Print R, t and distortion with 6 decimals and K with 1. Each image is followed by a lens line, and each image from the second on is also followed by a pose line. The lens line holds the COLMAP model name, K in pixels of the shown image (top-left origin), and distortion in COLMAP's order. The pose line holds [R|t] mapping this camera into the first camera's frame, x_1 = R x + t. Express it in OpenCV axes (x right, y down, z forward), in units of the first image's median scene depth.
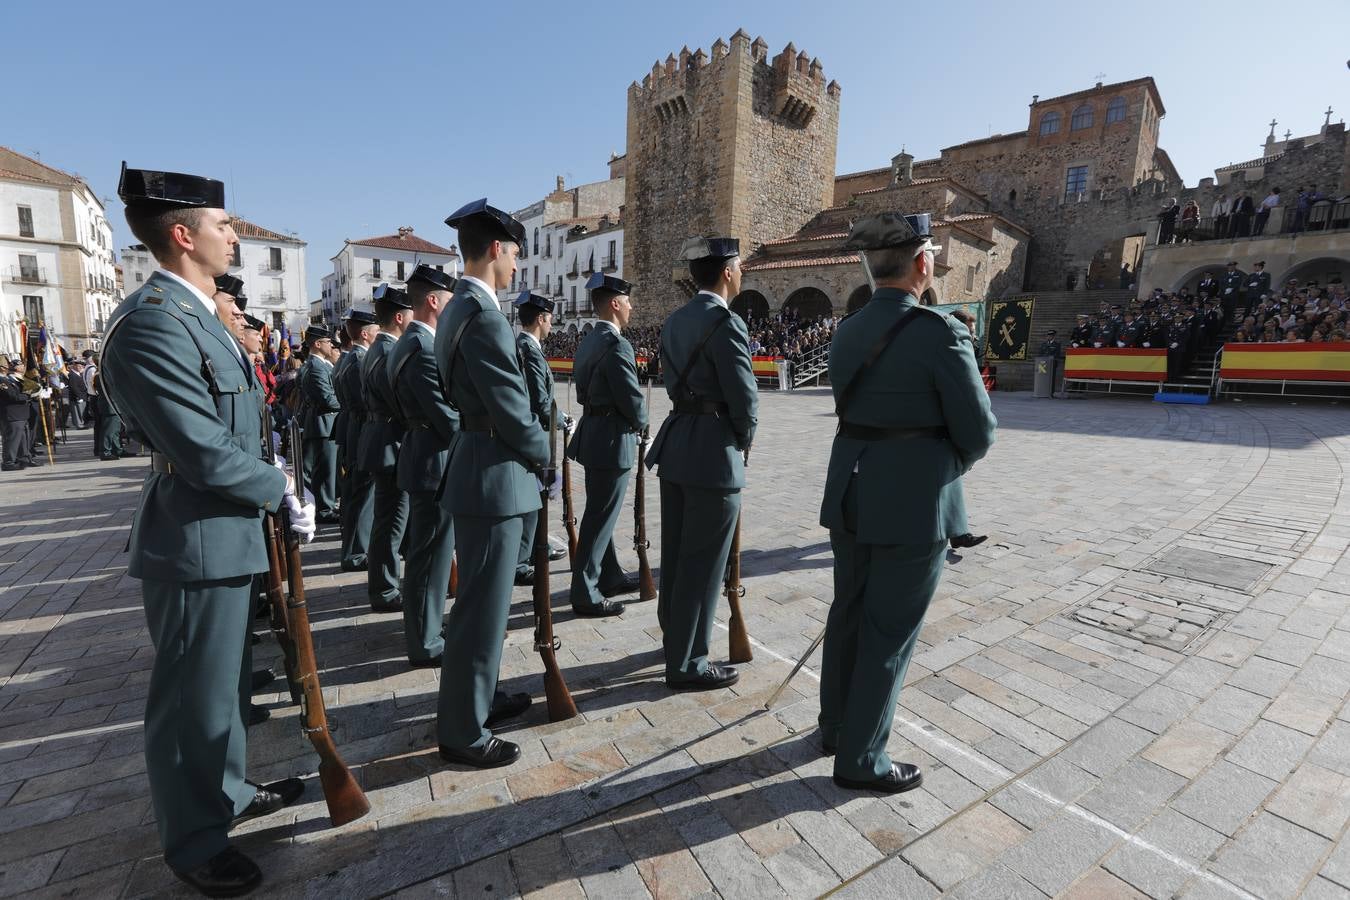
lens RADIAL K [[616.5, 0, 669.4], [0, 616.5, 453.4], [0, 0, 1]] dist [-0.041759, 0.011137]
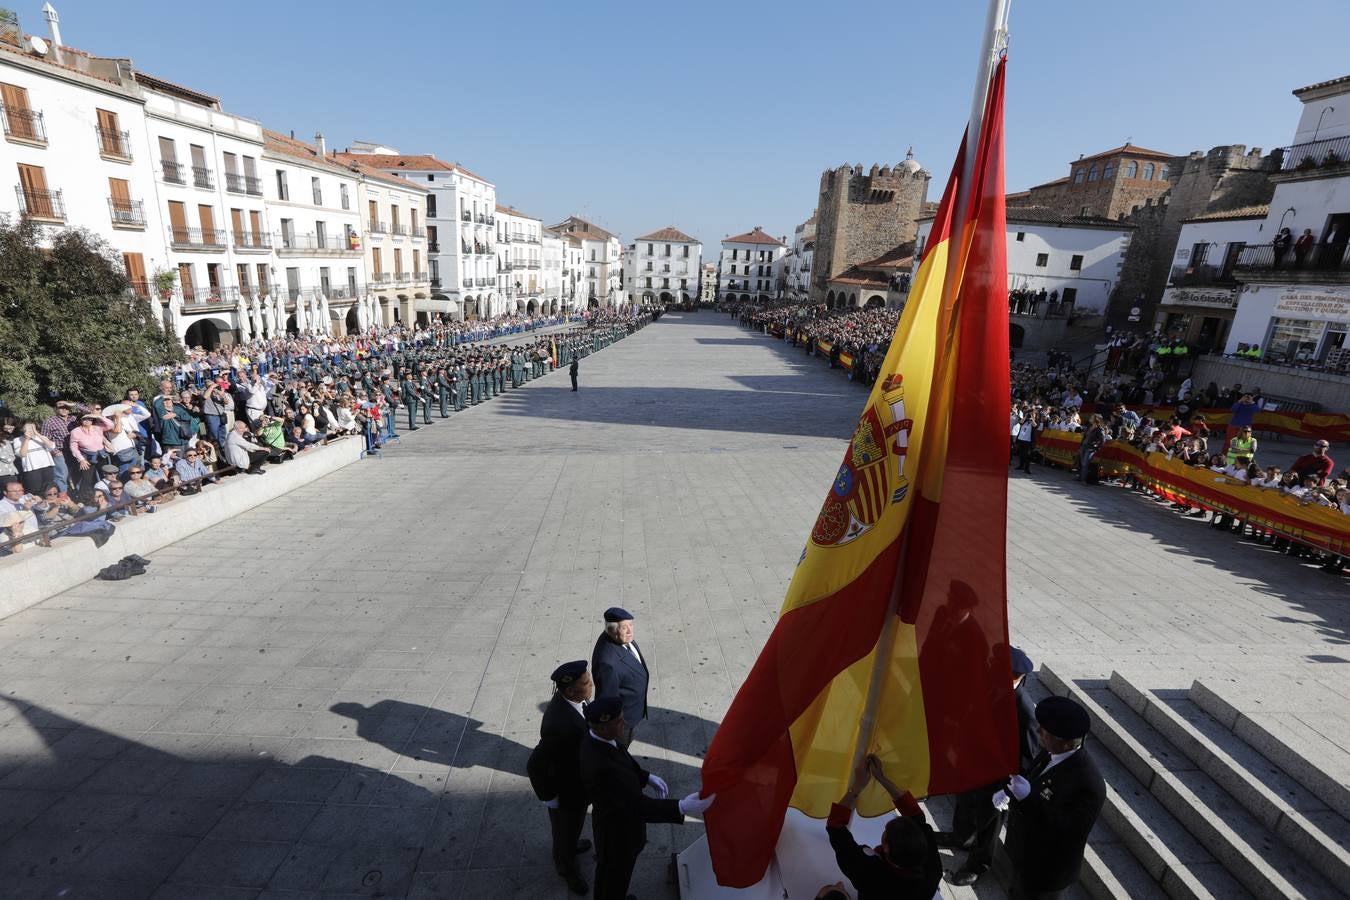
lens RADIAL K [[616.5, 0, 676.0], [0, 616.5, 462.5], [0, 0, 1]] dist [-0.041759, 0.011137]
pose [[0.782817, 0.194062, -0.591217, 1.030597], [-0.124095, 0.979727, 0.157275, 0.054707], [0.609752, -0.049750, 0.791029, -1.010319]]
